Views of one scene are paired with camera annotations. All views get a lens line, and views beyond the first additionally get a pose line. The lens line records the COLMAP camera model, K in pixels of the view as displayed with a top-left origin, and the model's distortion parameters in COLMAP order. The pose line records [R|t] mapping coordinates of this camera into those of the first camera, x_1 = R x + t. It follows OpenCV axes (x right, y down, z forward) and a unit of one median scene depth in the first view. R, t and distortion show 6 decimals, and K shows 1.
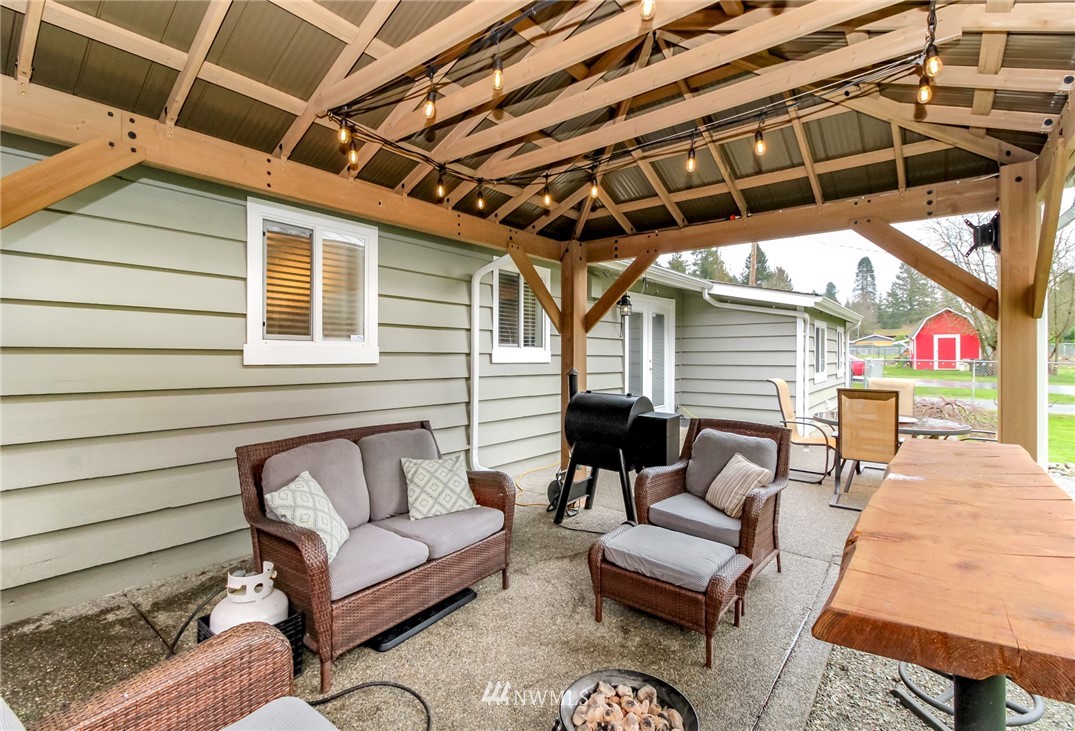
lens RADIAL K [[493.4, 0, 542.2], [0, 493.4, 349.6], [0, 0, 1]] dist [0.003685, -0.000407]
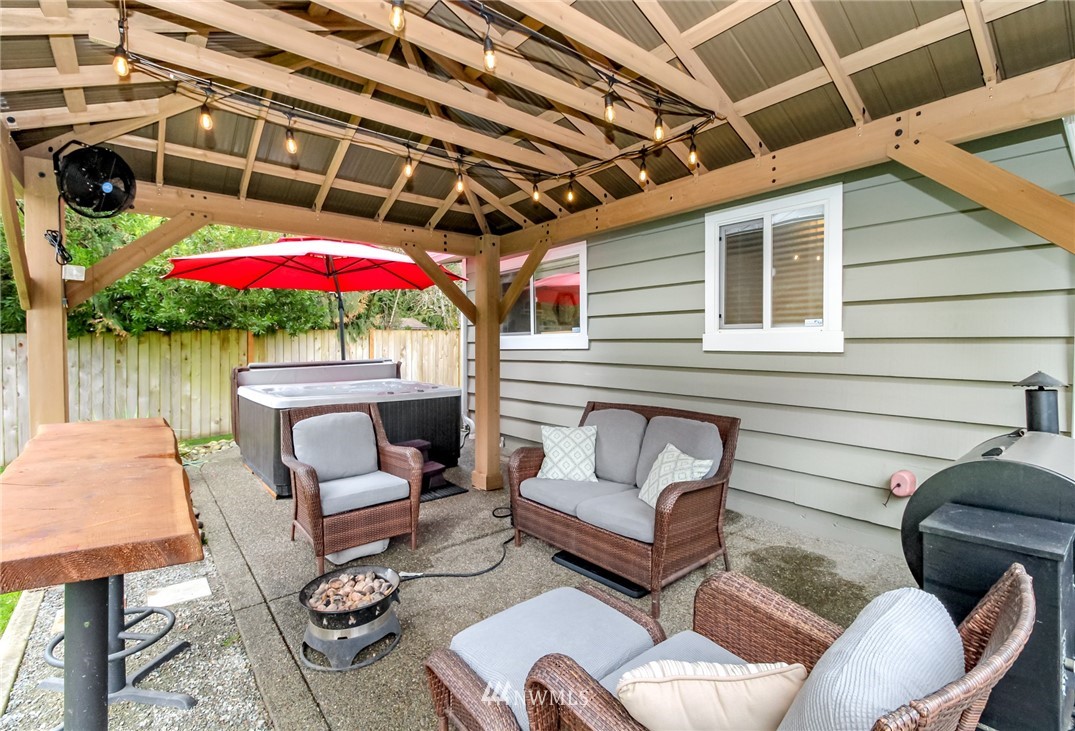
lens RADIAL K [[493.4, 0, 542.2], [0, 493.4, 349.6], [0, 0, 1]] dist [0.003685, -0.000407]
pose [[-0.221342, 0.006137, -0.975177, 0.652655], [0.006751, 0.999966, 0.004760, 0.018411], [0.975173, -0.005530, -0.221376, 0.831990]]
